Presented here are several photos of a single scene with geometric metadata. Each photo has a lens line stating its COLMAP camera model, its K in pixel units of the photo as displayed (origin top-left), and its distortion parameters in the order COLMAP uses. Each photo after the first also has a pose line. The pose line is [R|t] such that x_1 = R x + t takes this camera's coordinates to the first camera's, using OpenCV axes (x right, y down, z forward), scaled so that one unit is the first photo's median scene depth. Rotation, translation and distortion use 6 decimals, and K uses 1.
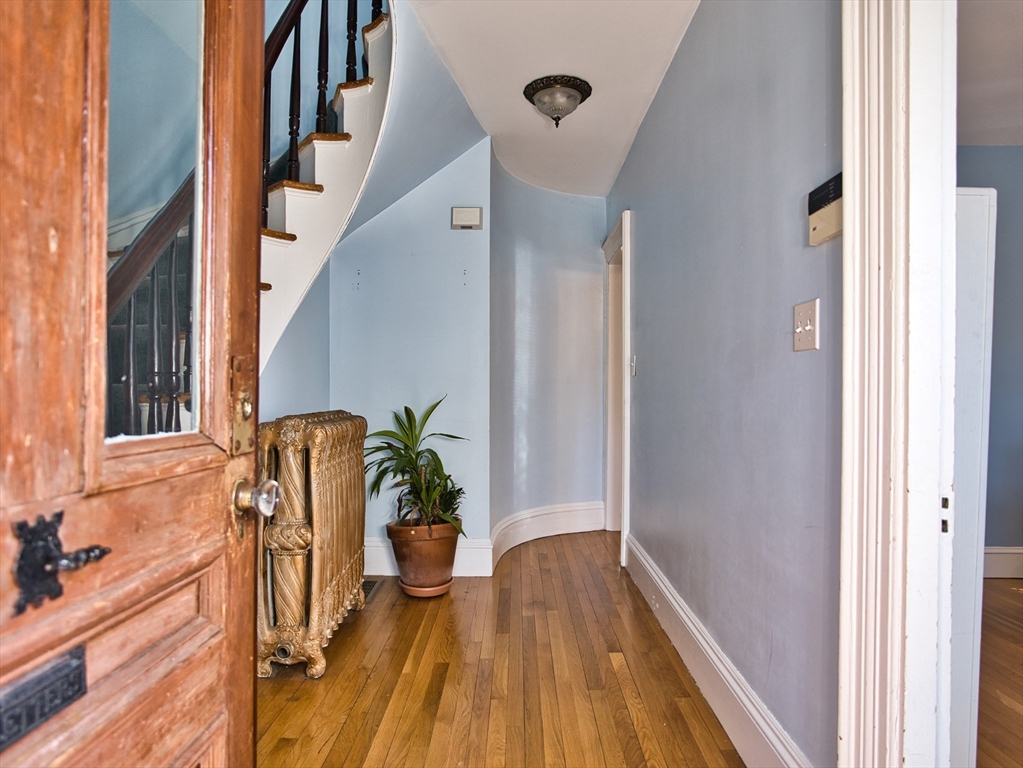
lens RADIAL K [[611.5, 0, 506.9], [0, 611.5, 387.3], [0, 0, 1]] dist [-0.039470, 0.019969]
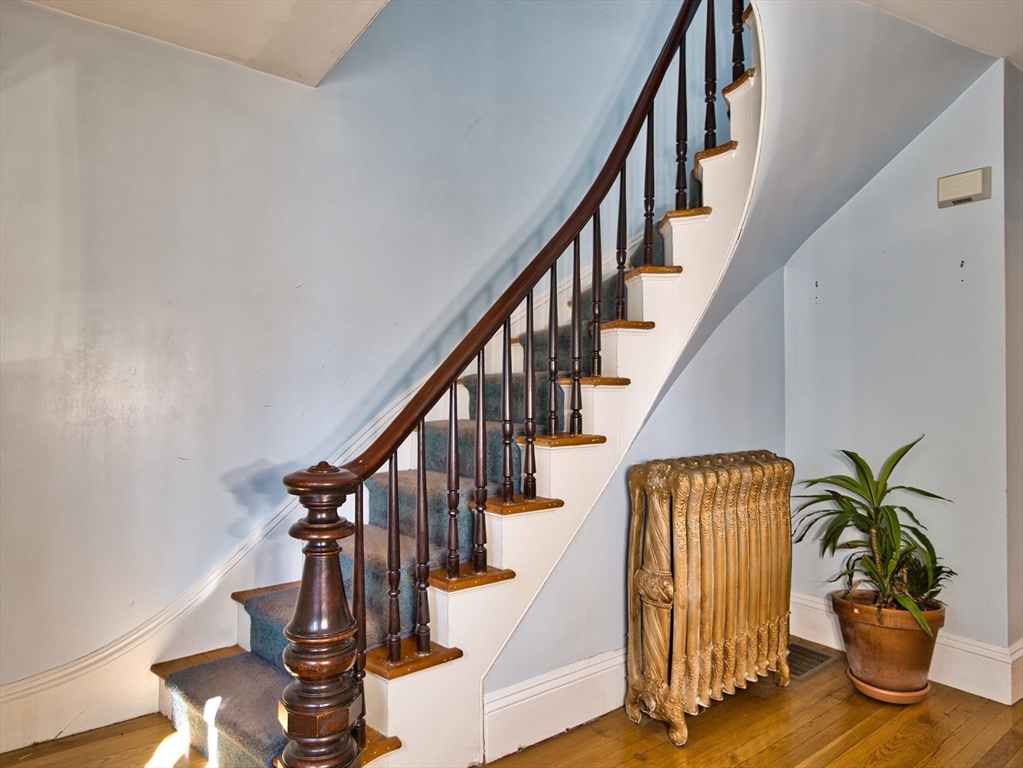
lens RADIAL K [[611.5, 0, 512.7], [0, 611.5, 390.4], [0, 0, 1]] dist [-0.039470, 0.019969]
pose [[0.601645, -0.006059, -0.798741, 0.207727], [0.002379, 0.999980, -0.005794, -0.043835], [0.798760, 0.001586, 0.601647, 0.183126]]
